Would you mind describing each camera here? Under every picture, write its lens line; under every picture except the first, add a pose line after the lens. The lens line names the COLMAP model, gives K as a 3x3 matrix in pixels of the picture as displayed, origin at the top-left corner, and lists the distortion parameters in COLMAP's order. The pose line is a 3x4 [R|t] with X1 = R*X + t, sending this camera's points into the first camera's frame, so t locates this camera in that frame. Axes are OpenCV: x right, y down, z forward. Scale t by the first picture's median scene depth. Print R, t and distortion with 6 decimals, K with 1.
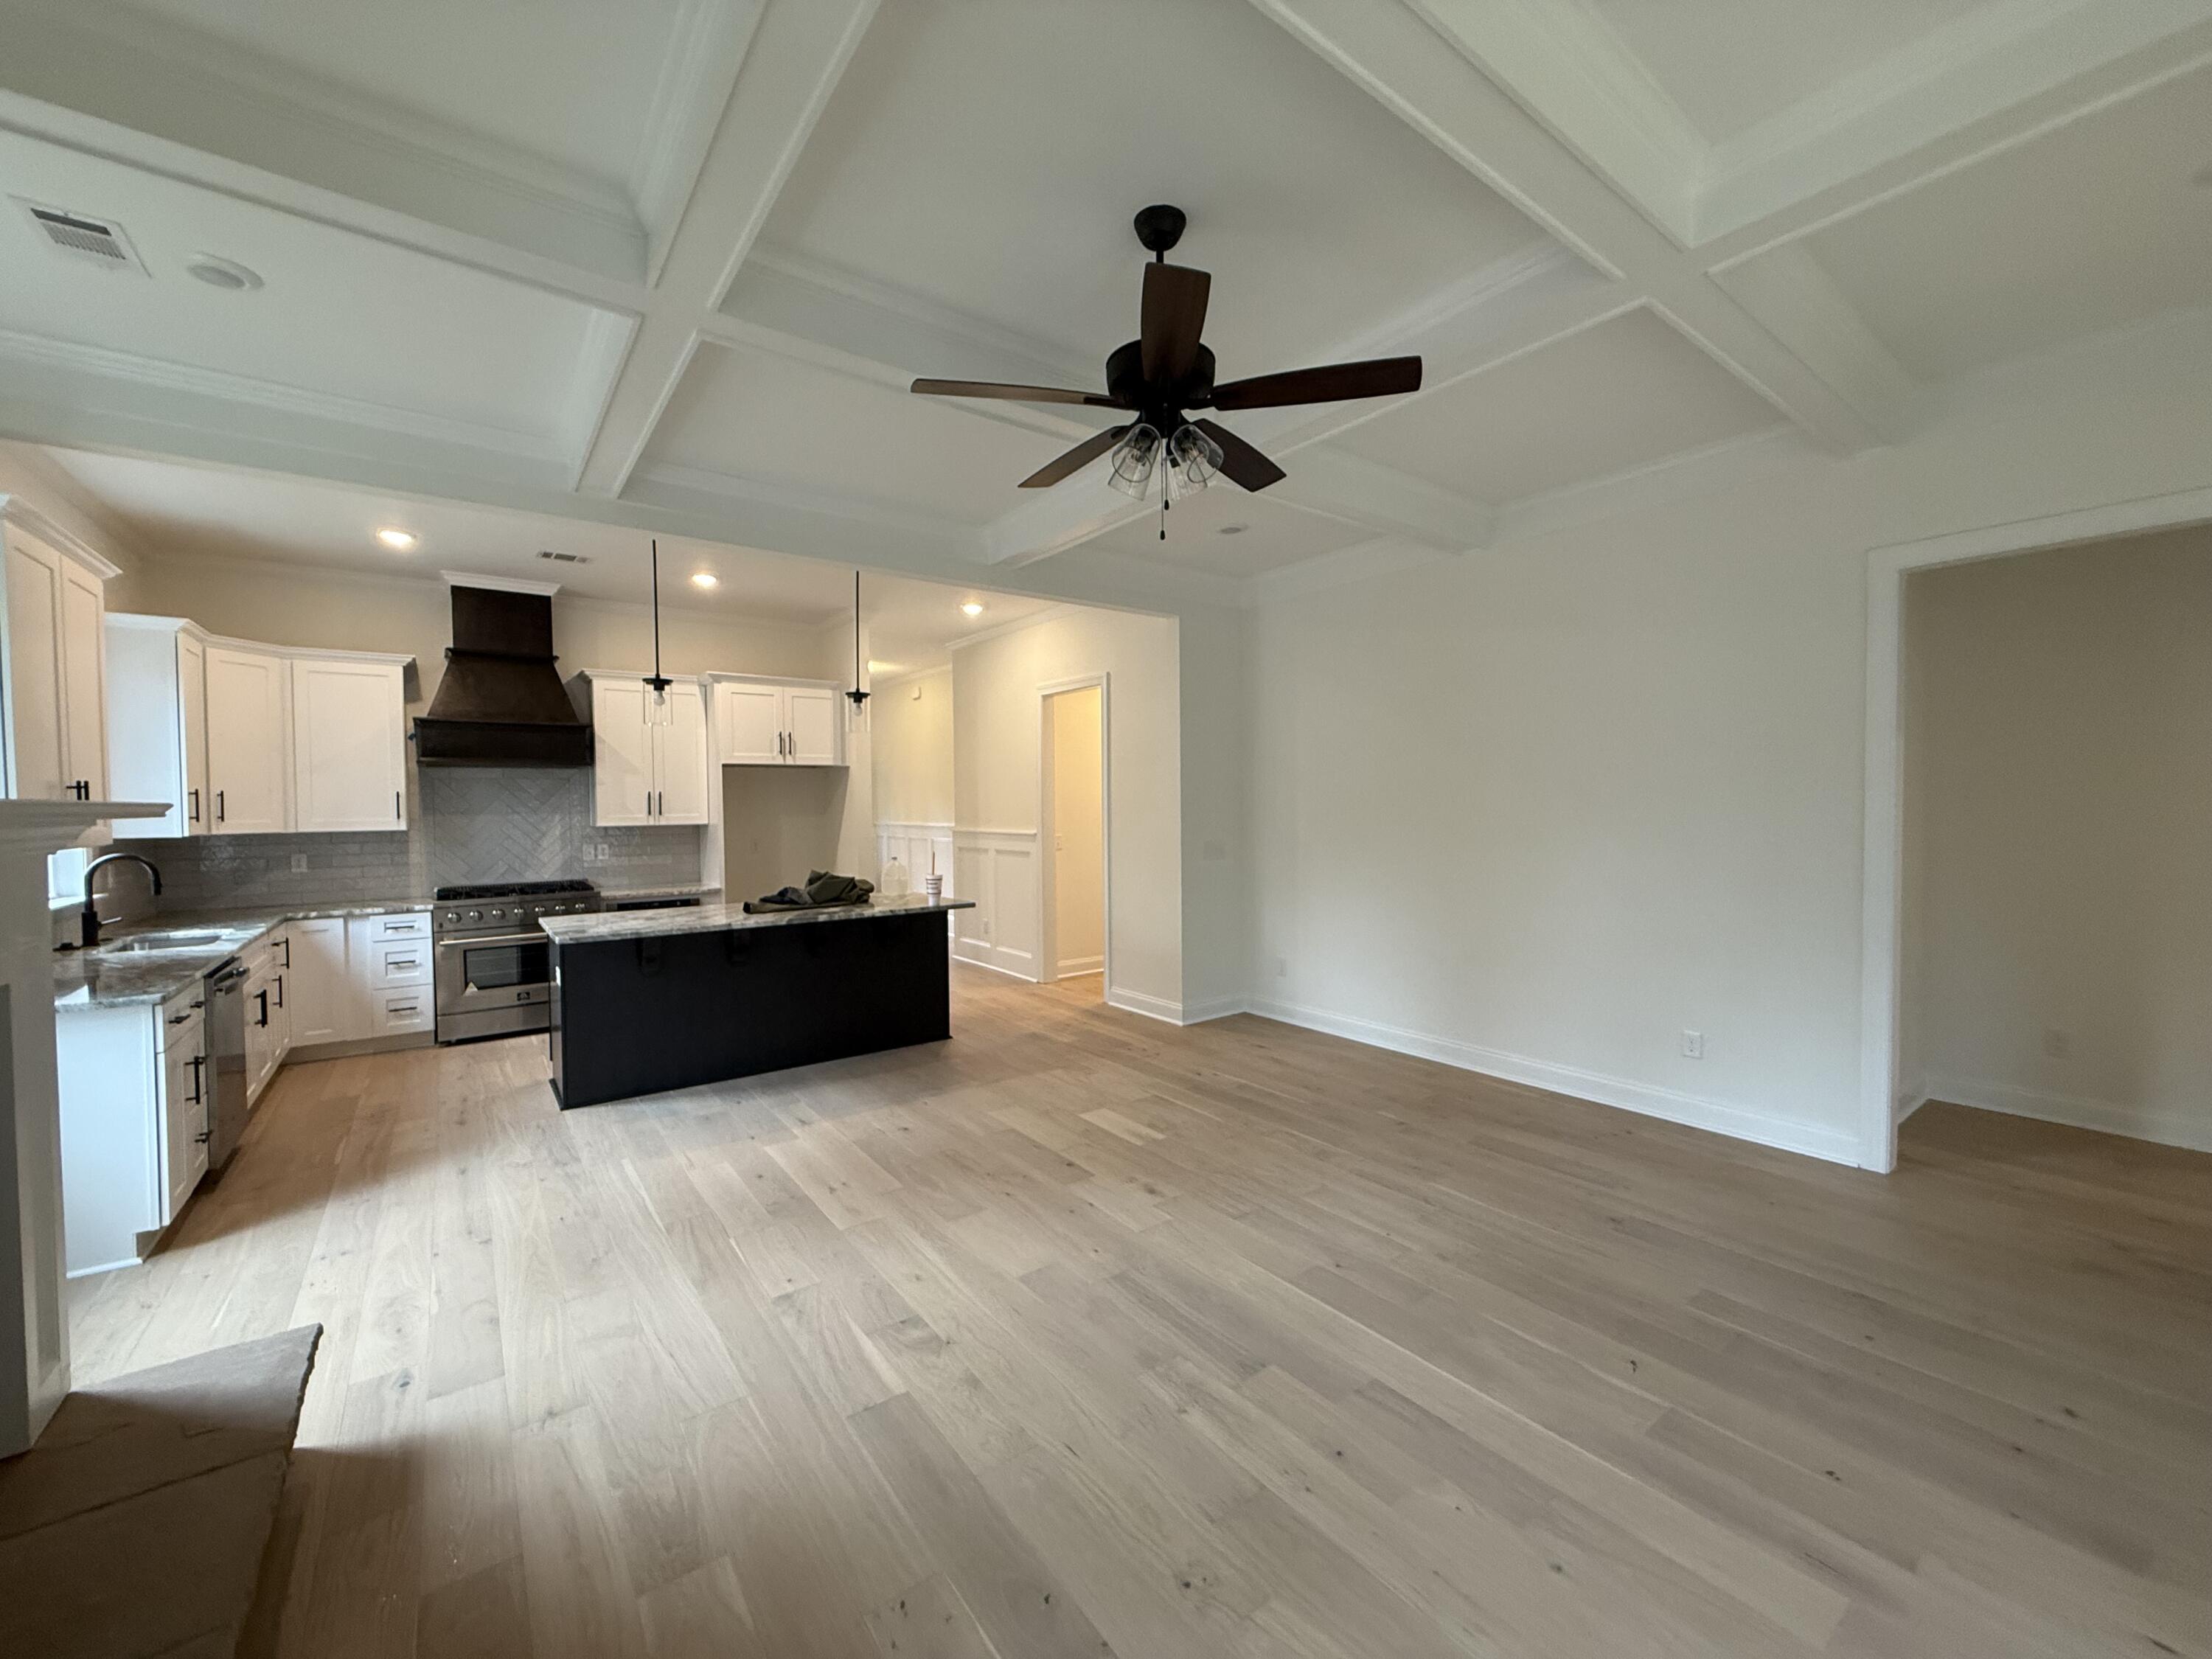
lens RADIAL K [[886.5, 0, 1107.9], [0, 886.5, 823.6], [0, 0, 1]] dist [-0.001630, 0.000967]
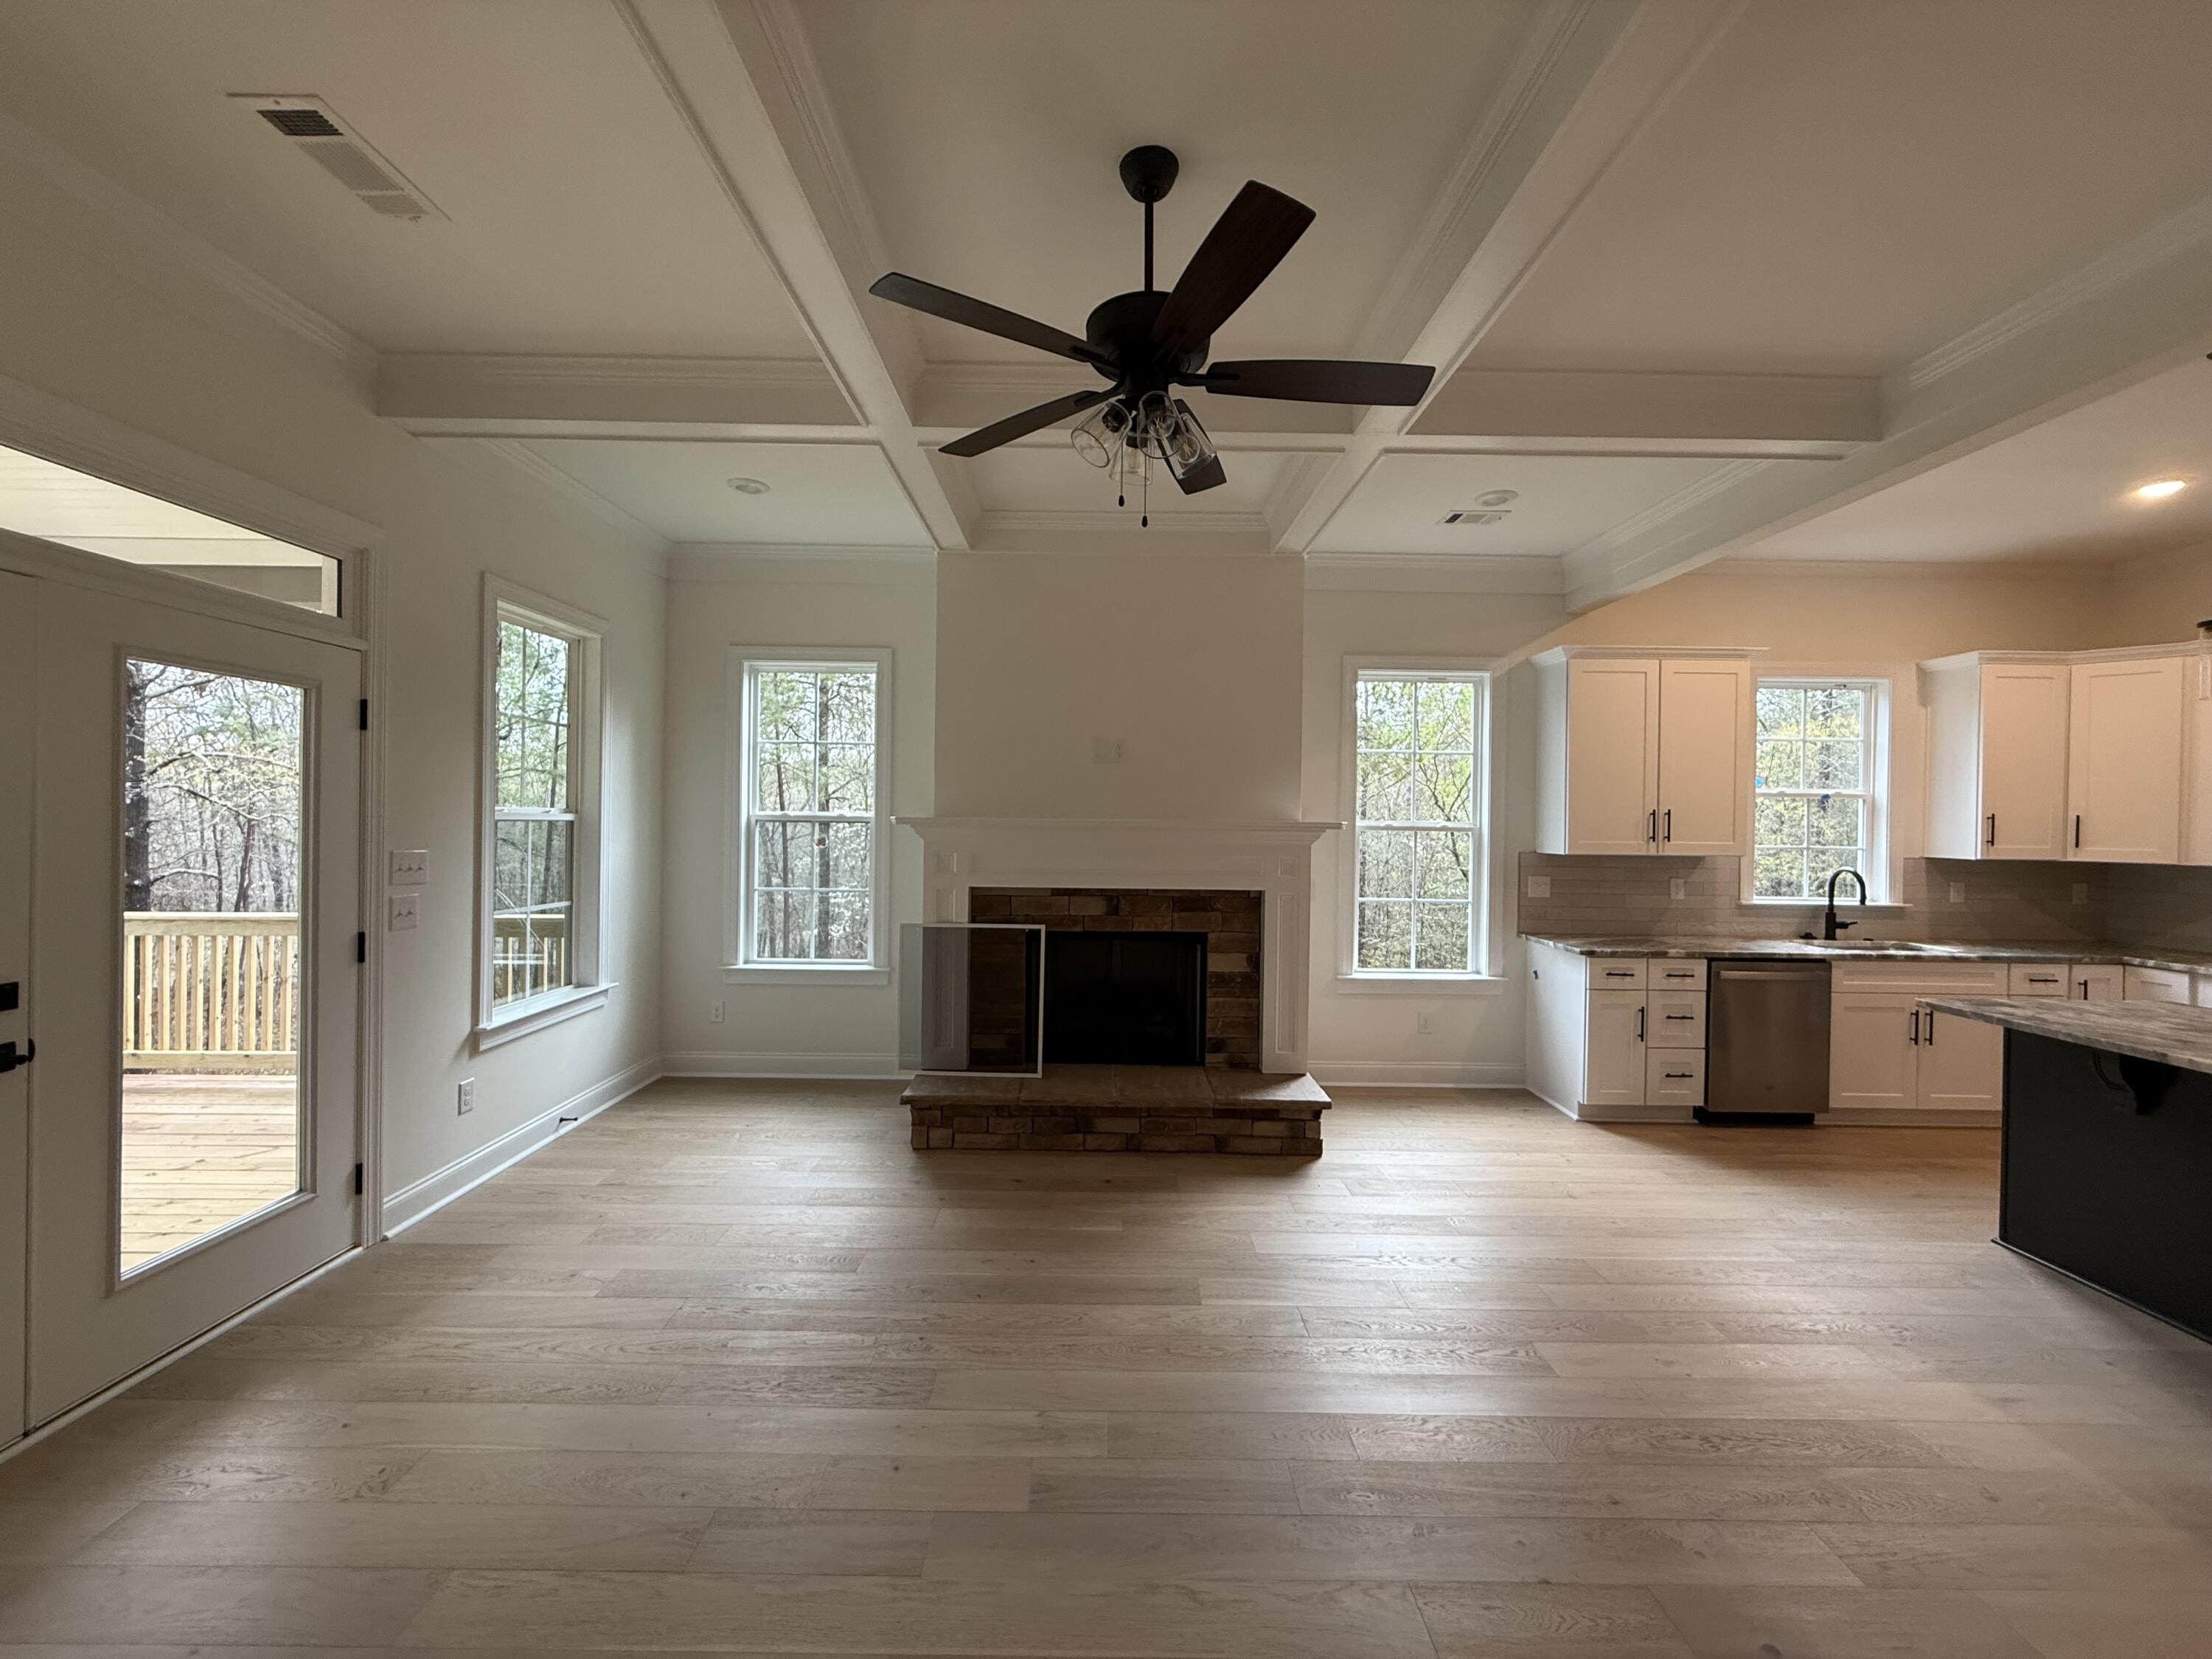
lens RADIAL K [[886.5, 0, 1093.6], [0, 886.5, 821.2], [0, 0, 1]] dist [-0.001630, 0.000967]
pose [[-0.593017, 0.002981, -0.805184, 0.350801], [-0.029087, 0.999261, 0.025122, -0.021855], [0.804664, 0.038318, -0.592492, 0.655400]]
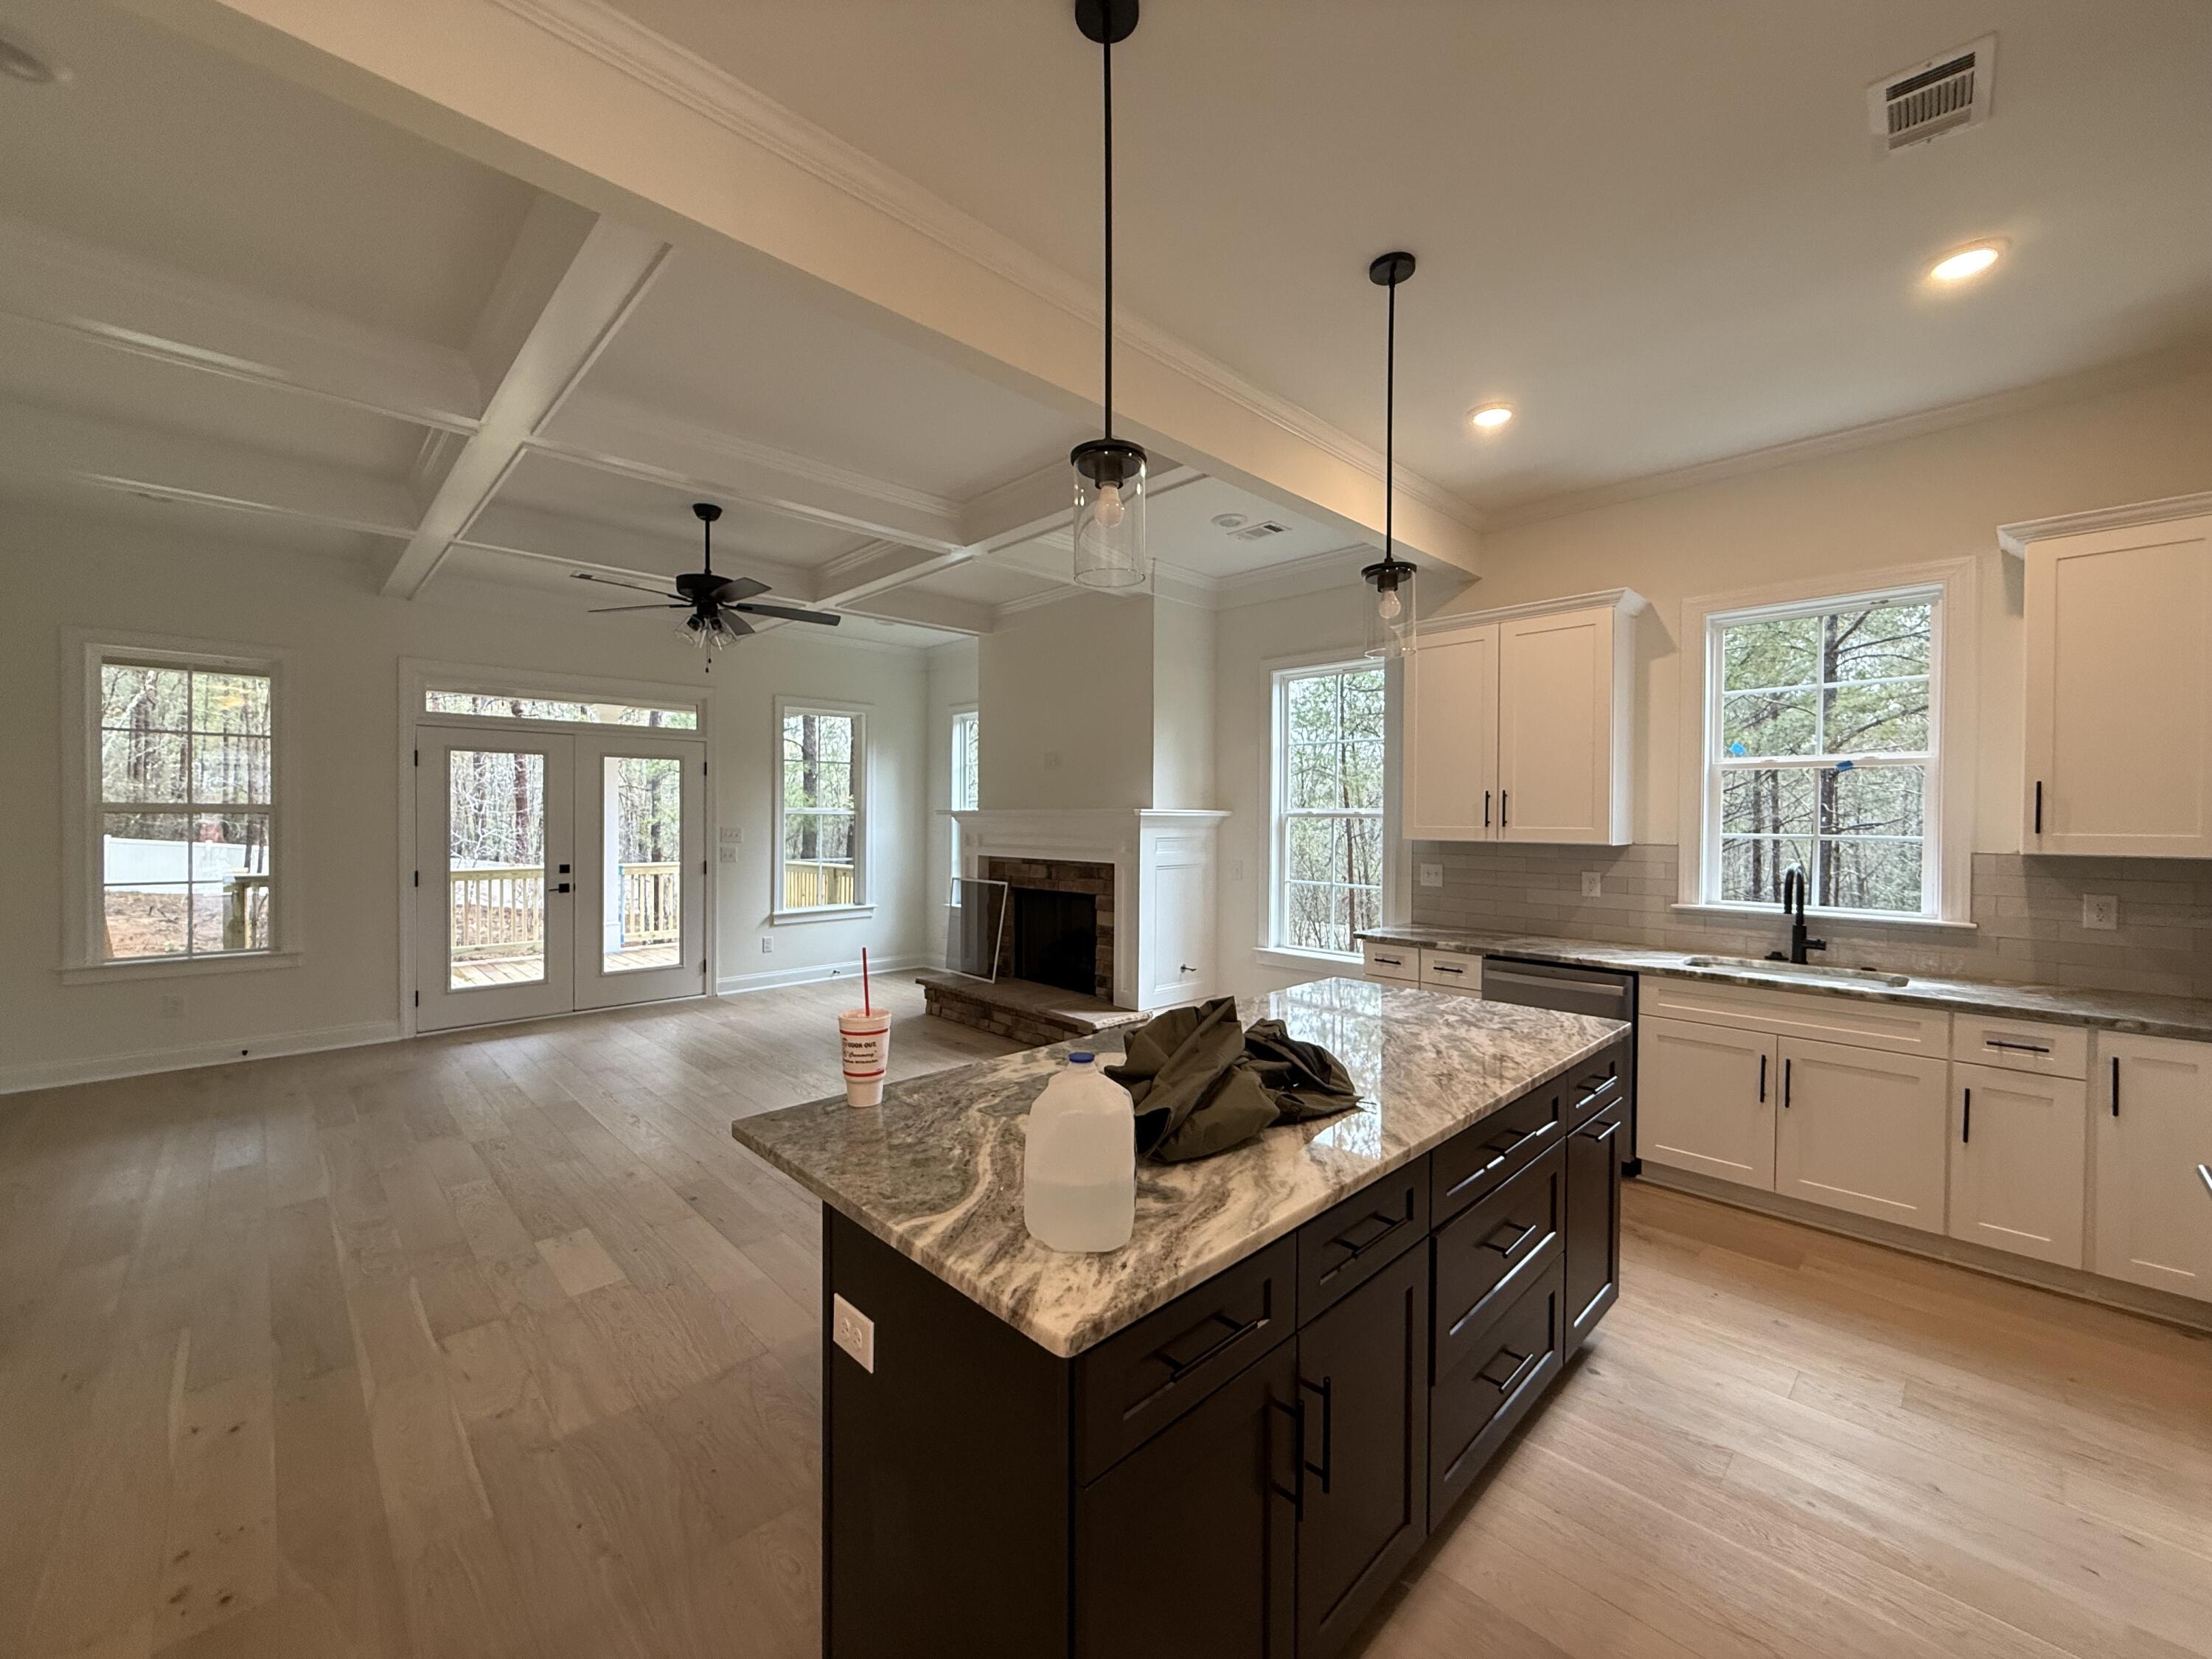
lens RADIAL K [[886.5, 0, 1103.3], [0, 886.5, 828.0], [0, 0, 1]] dist [-0.001630, 0.000967]
pose [[-0.992414, 0.005782, -0.122803, -0.240369], [0.000779, 0.999169, 0.040746, -0.027015], [0.122937, 0.040341, -0.991594, 1.318586]]
